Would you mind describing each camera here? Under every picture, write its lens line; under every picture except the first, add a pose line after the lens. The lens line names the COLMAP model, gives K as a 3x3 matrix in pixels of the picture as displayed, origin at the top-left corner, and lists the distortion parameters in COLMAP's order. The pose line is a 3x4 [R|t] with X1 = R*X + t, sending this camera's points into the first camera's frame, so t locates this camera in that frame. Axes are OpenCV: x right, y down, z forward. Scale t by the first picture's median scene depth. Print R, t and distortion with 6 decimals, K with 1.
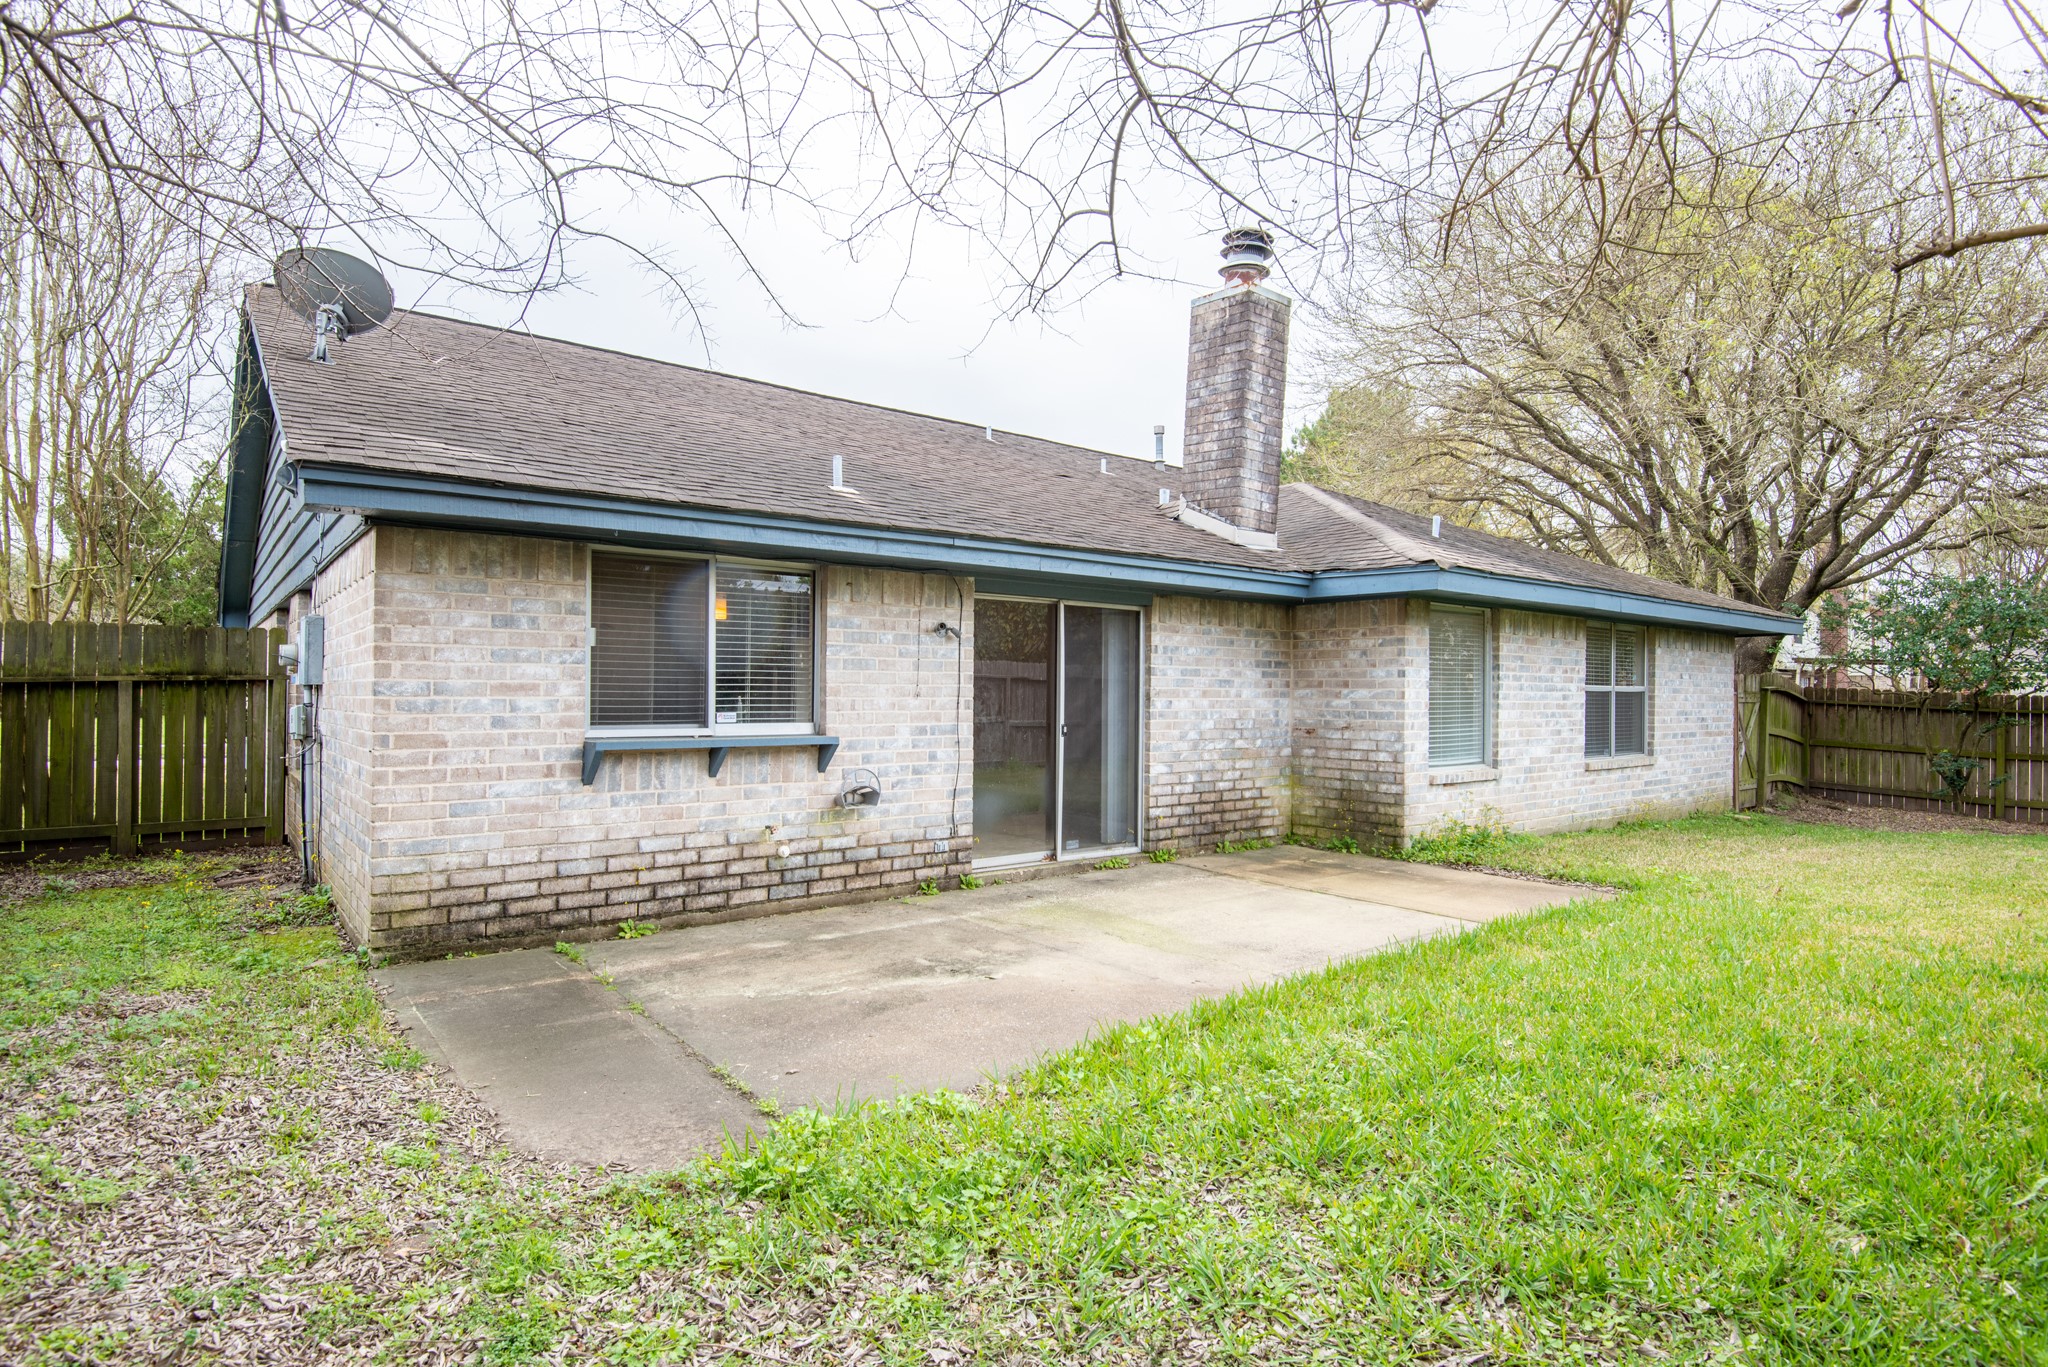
lens RADIAL K [[1079.2, 0, 1028.1], [0, 1079.2, 679.1], [0, 0, 1]] dist [-0.000492, -0.044974]
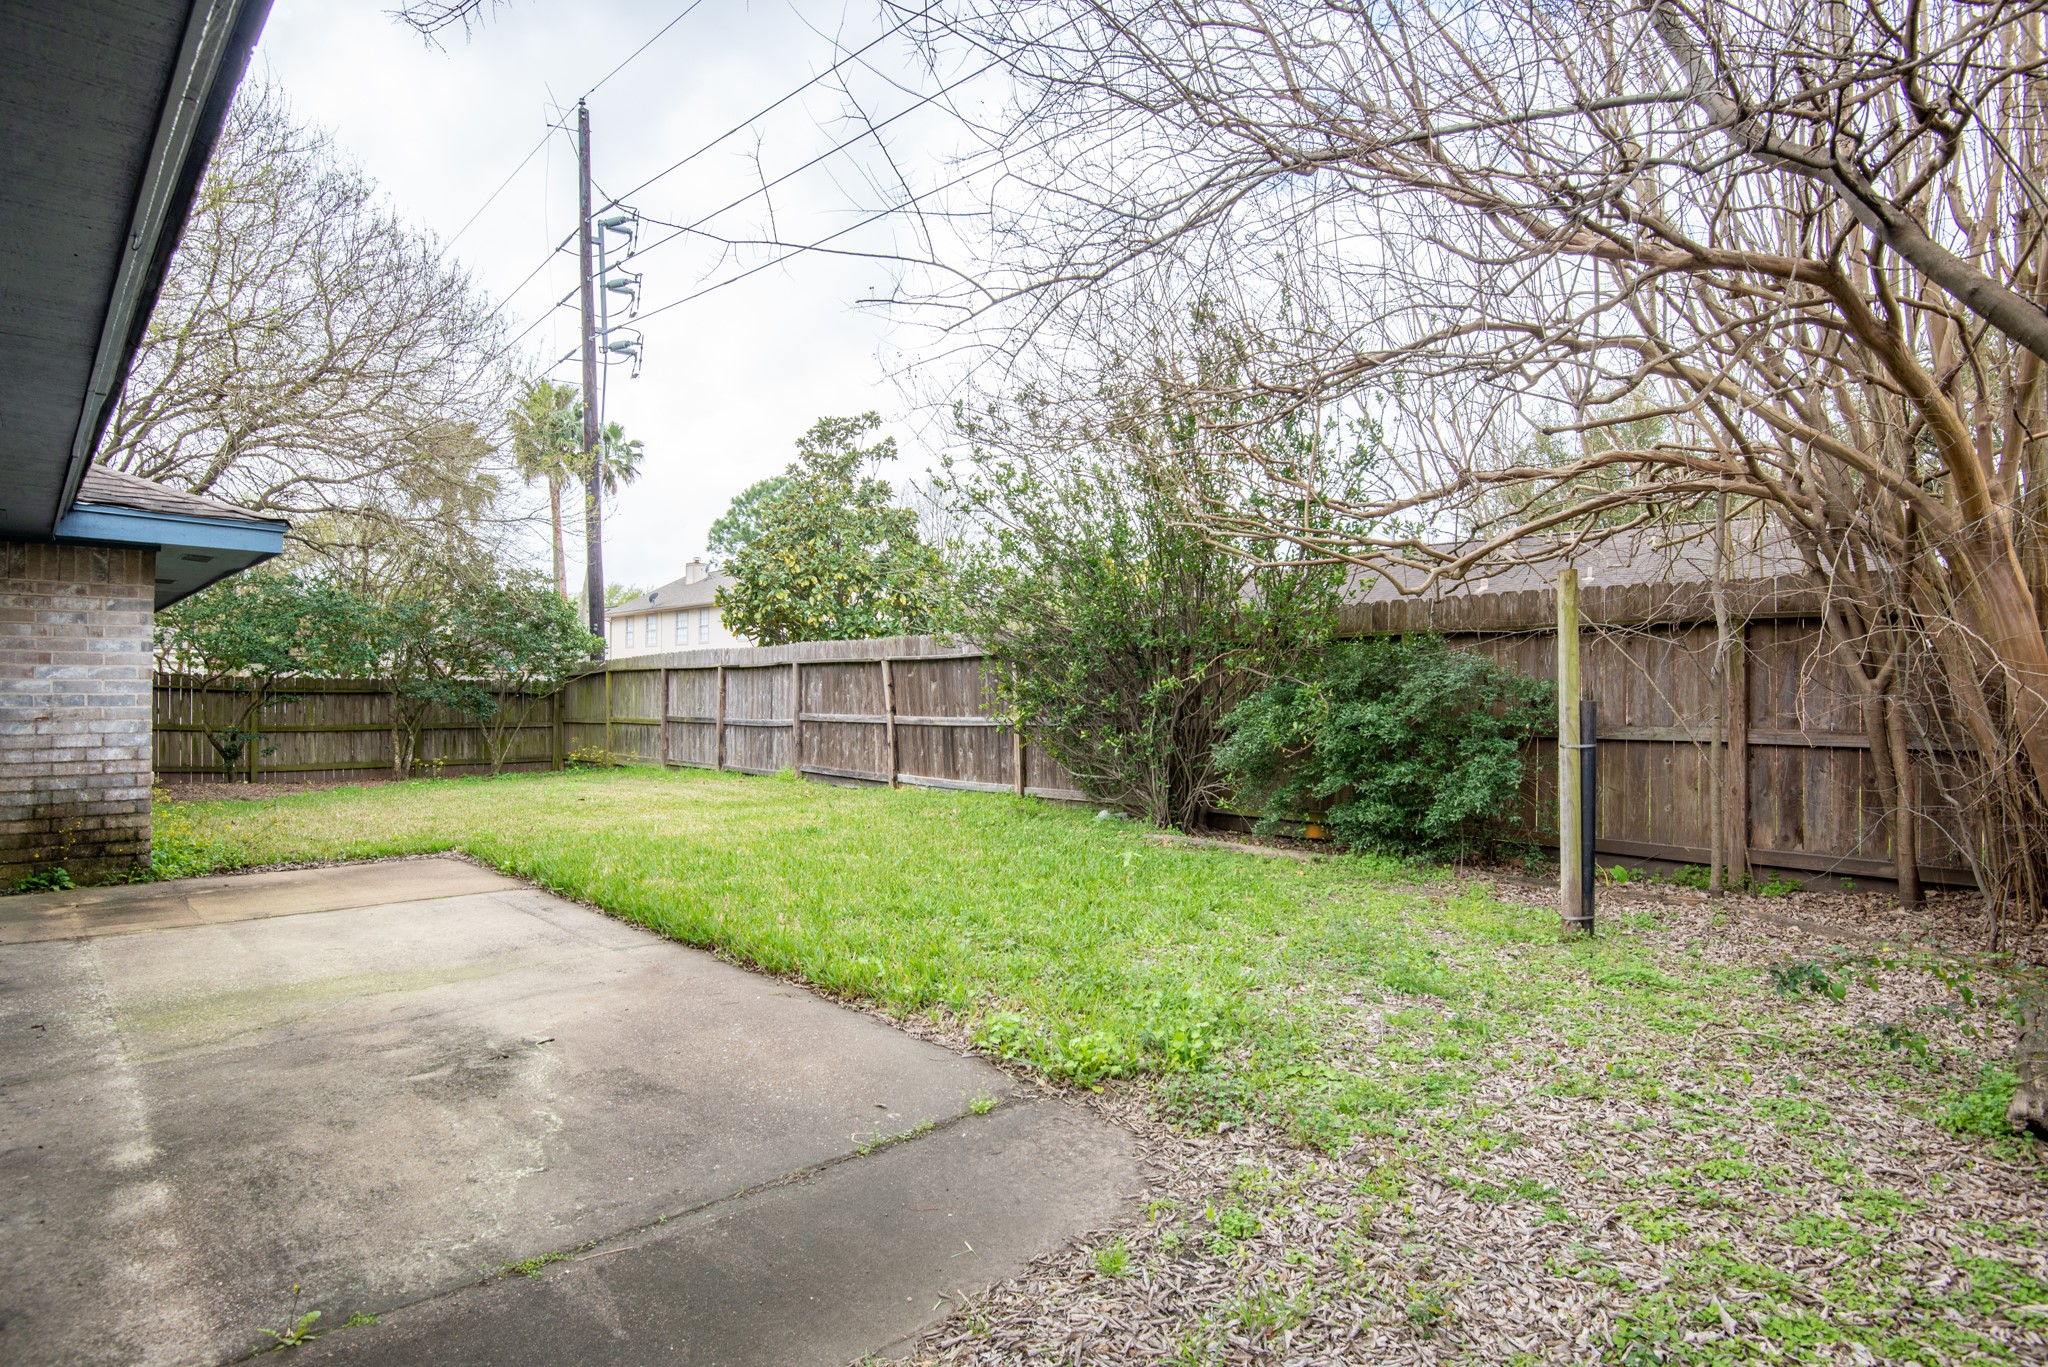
lens RADIAL K [[1079.2, 0, 1028.1], [0, 1079.2, 679.1], [0, 0, 1]] dist [-0.000492, -0.044974]
pose [[-0.117480, -0.005119, 0.993062, -0.836417], [-0.012573, 0.999914, 0.003667, 0.013713], [-0.992996, -0.012055, -0.117535, 0.761336]]
